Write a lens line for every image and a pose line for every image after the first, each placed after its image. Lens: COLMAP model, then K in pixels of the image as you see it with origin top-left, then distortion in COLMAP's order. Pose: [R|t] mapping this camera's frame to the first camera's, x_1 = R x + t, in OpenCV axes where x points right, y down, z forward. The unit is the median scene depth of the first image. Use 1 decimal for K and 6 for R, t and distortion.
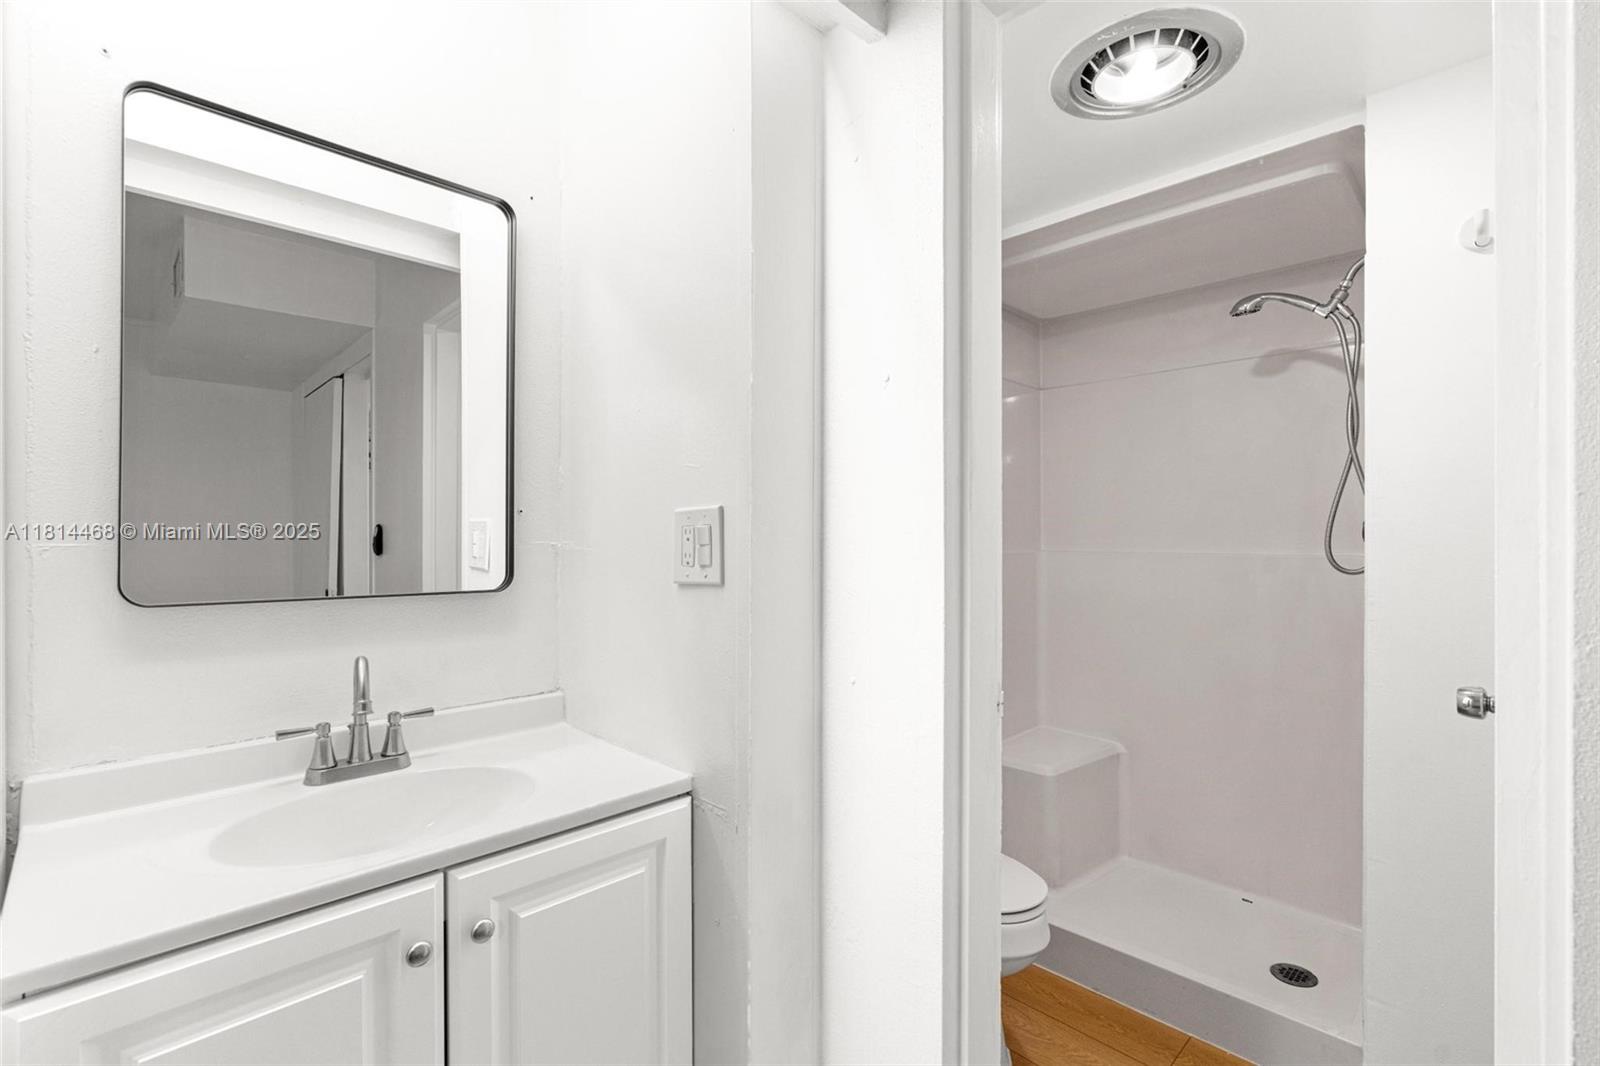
lens RADIAL K [[737.4, 0, 807.5], [0, 737.4, 545.8], [0, 0, 1]] dist [-0.003513, 0.001146]
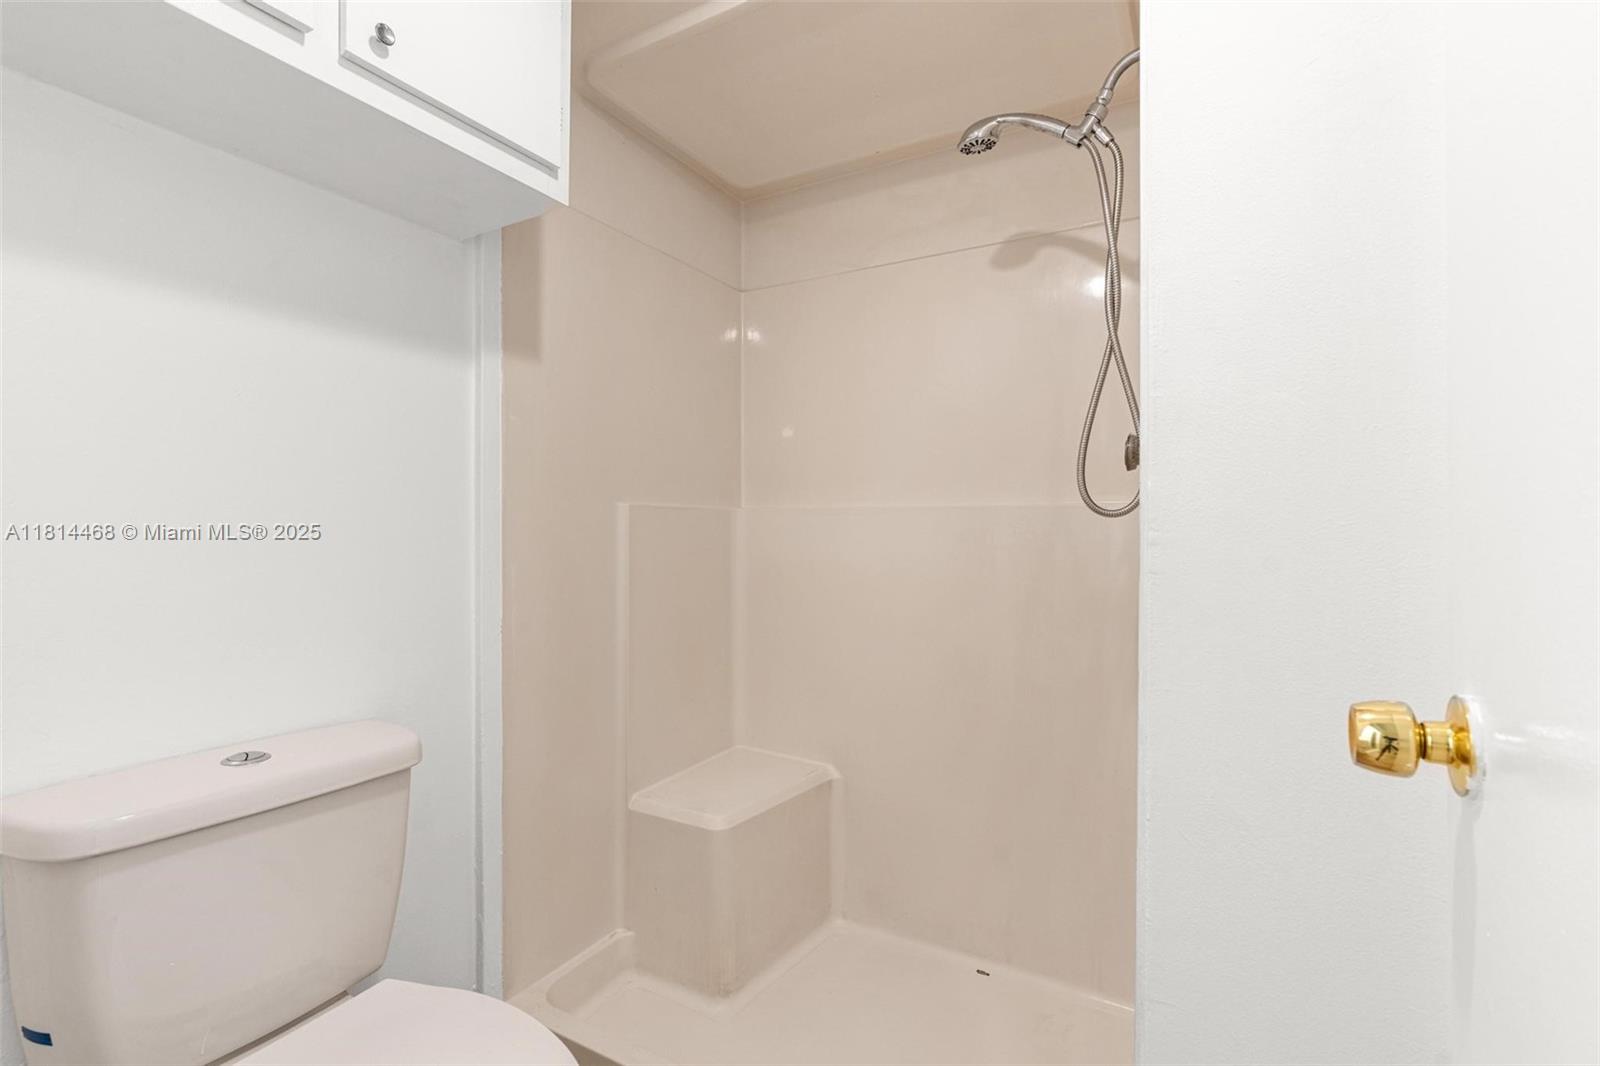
lens RADIAL K [[782.3, 0, 798.0], [0, 782.3, 536.9], [0, 0, 1]] dist [-0.001860, 0.000335]
pose [[0.962302, 0.000491, 0.271984, 0.213344], [-0.001262, 0.999996, 0.002662, 0.044654], [-0.271982, -0.002905, 0.962298, 0.309558]]
